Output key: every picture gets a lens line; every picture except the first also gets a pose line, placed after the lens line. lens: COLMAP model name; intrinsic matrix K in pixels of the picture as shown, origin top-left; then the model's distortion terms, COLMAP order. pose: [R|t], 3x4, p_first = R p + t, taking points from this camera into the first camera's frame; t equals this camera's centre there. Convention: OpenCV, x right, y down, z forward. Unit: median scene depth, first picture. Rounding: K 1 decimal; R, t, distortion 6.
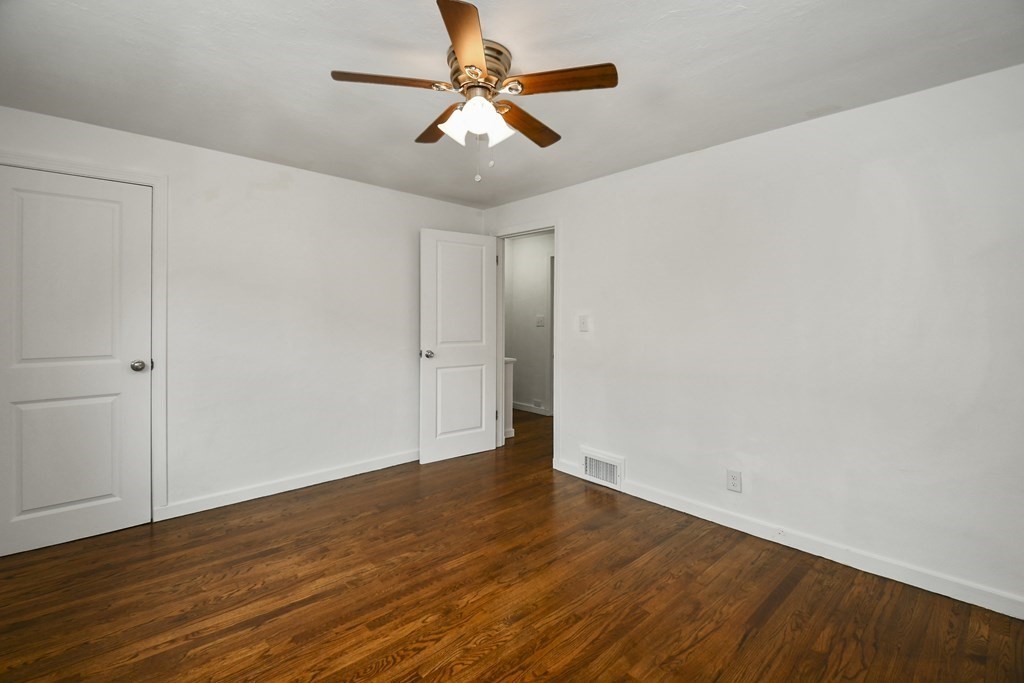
lens RADIAL K [[455.5, 0, 514.6], [0, 455.5, 320.2], [0, 0, 1]] dist [0.017028, -0.010361]
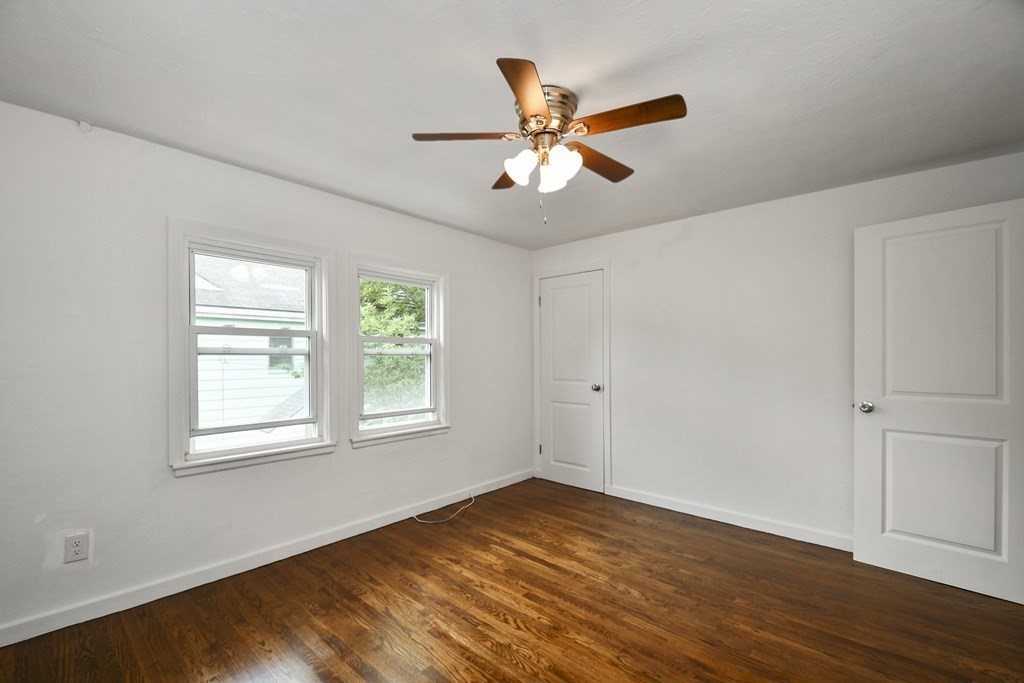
lens RADIAL K [[448.5, 0, 510.9], [0, 448.5, 356.9], [0, 0, 1]] dist [0.053407, -0.029436]
pose [[0.096797, -0.001336, -0.995303, 0.789246], [-0.000466, 0.999999, -0.001388, -0.001688], [0.995304, 0.000598, 0.096797, 0.682887]]
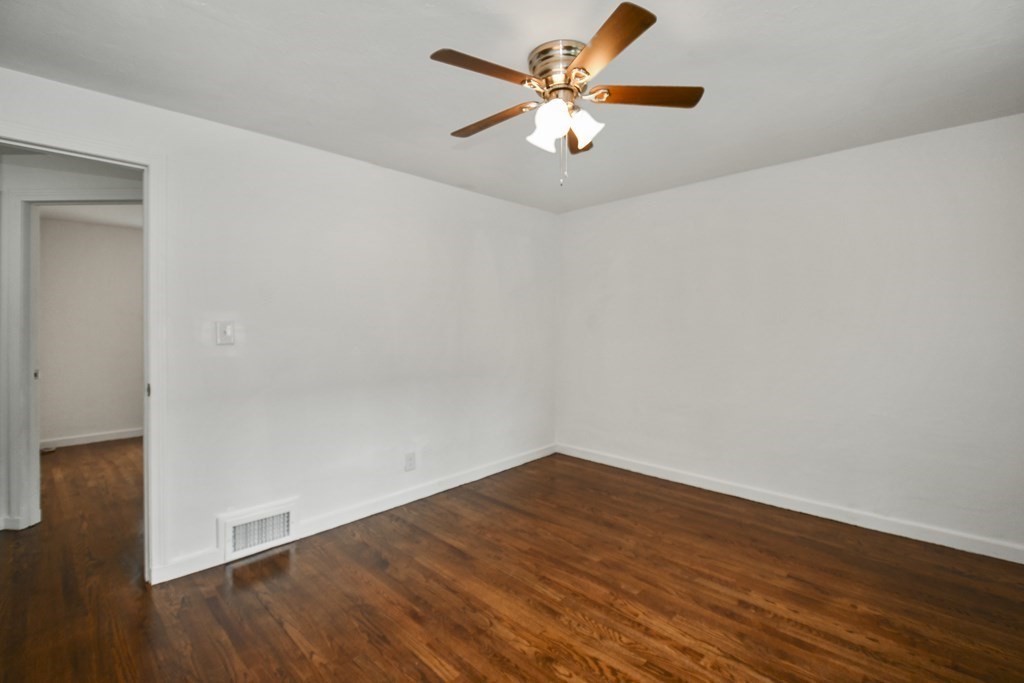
lens RADIAL K [[466.0, 0, 516.1], [0, 466.0, 323.4], [0, 0, 1]] dist [0.042493, -0.023403]
pose [[-0.054394, -0.005360, 0.998505, -0.910819], [0.001762, 0.999984, 0.005464, -0.015353], [-0.998518, 0.002057, -0.054384, 0.961906]]
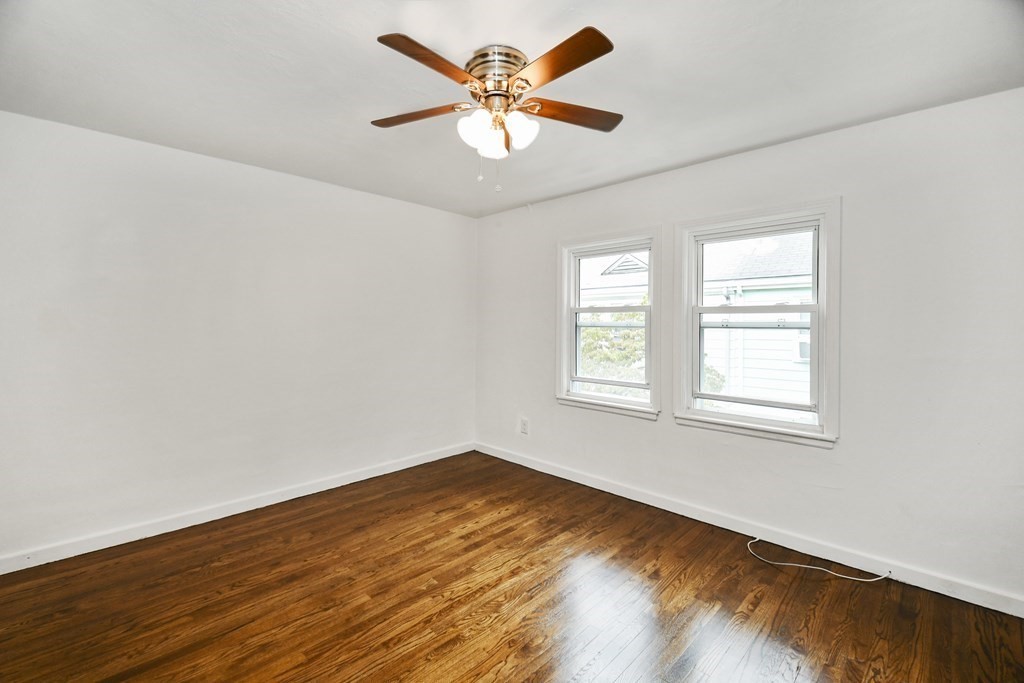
lens RADIAL K [[447.5, 0, 506.8], [0, 447.5, 327.2], [0, 0, 1]] dist [0.012834, -0.011097]
pose [[-0.998809, -0.010318, -0.047697, -0.051509], [-0.010430, 0.999943, 0.002107, -0.010794], [0.047673, 0.002602, -0.998860, 1.644421]]
